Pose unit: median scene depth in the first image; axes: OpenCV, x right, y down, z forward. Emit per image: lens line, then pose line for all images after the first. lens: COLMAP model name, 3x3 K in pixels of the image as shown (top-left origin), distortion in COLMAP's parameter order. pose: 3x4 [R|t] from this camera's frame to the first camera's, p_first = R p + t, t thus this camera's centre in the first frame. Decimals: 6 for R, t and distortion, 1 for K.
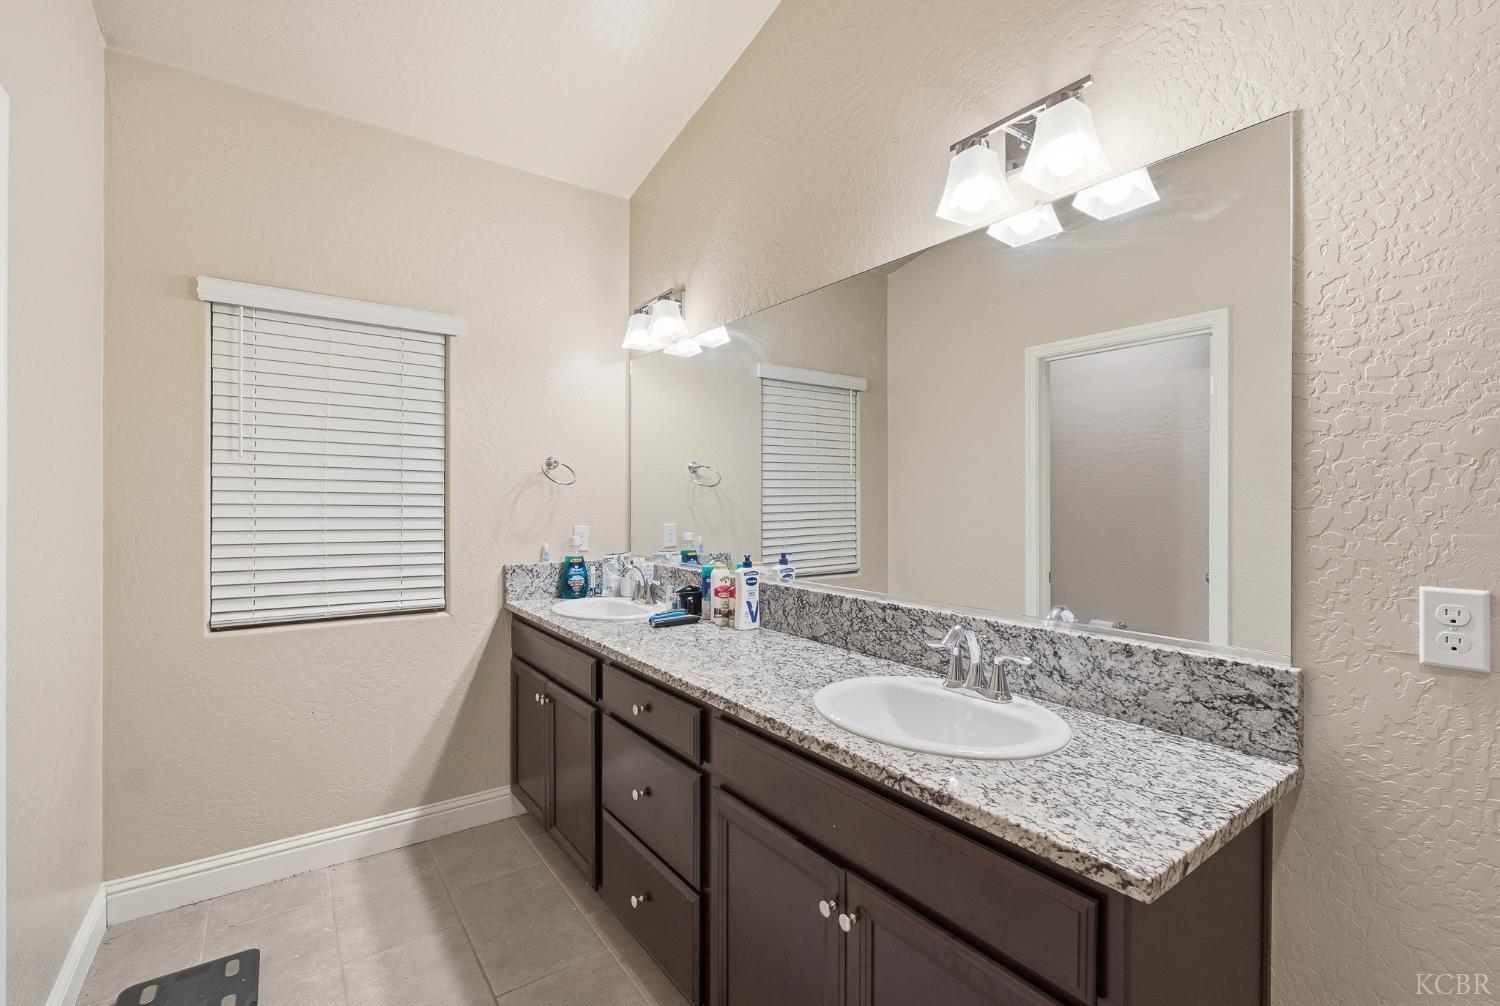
lens RADIAL K [[652.6, 0, 751.1], [0, 652.6, 498.2], [0, 0, 1]] dist [-0.011472, 0.001082]
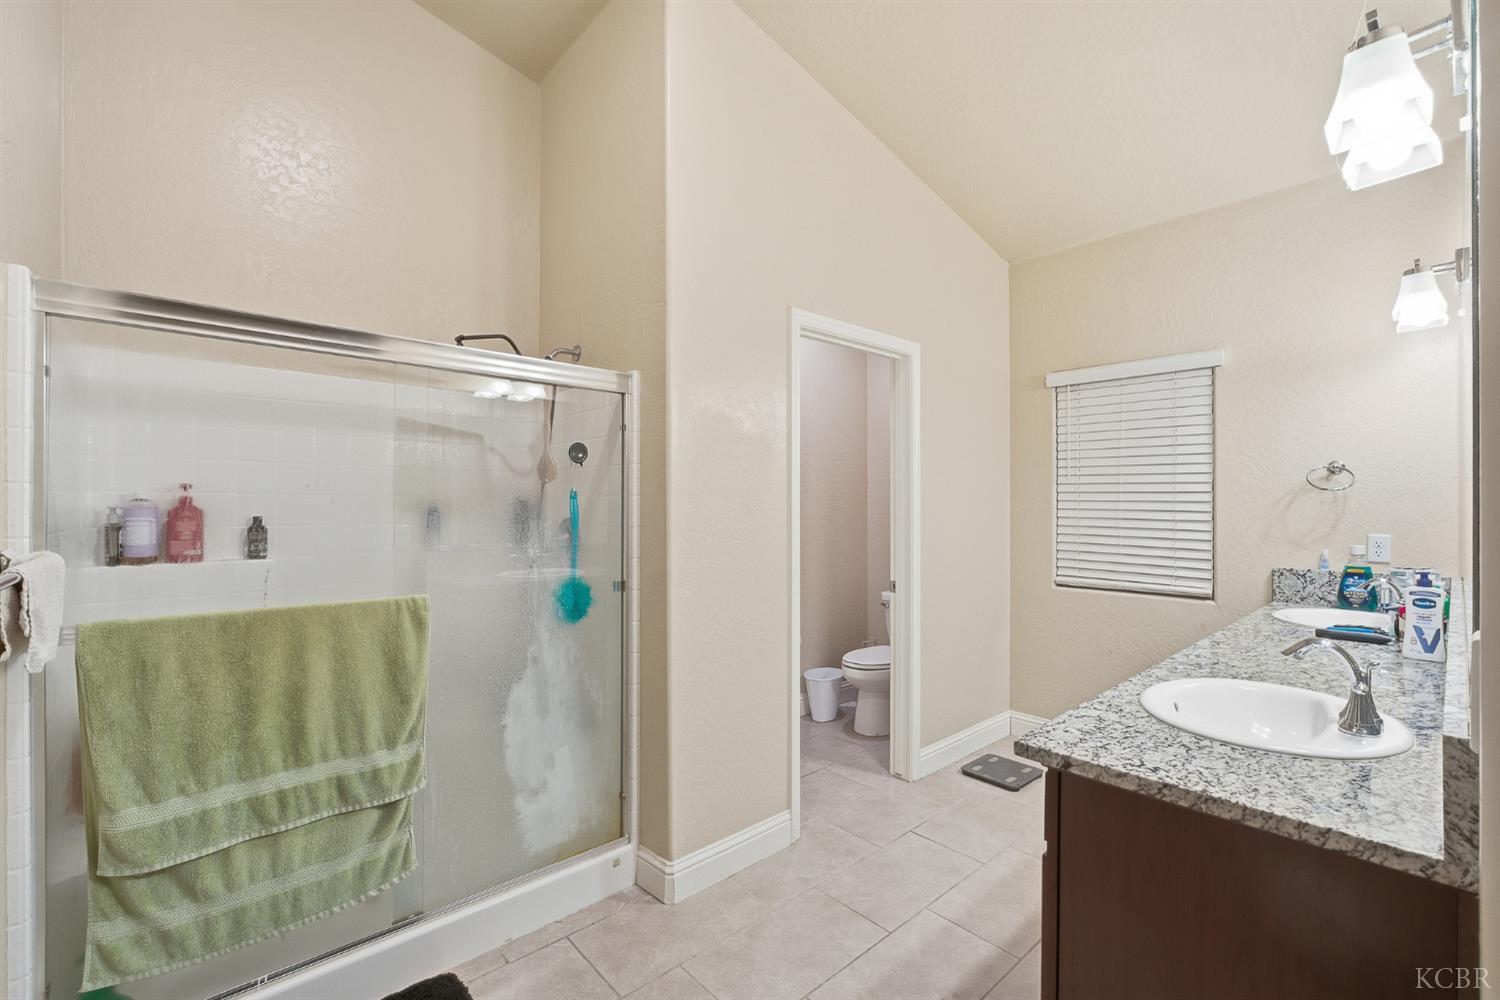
lens RADIAL K [[661.4, 0, 755.5], [0, 661.4, 504.3], [0, 0, 1]] dist [-0.024859, -0.000436]
pose [[0.101721, -0.003075, -0.994808, 0.802413], [0.004462, 0.999987, -0.002635, -0.001898], [0.994803, -0.004171, 0.101734, 0.065401]]
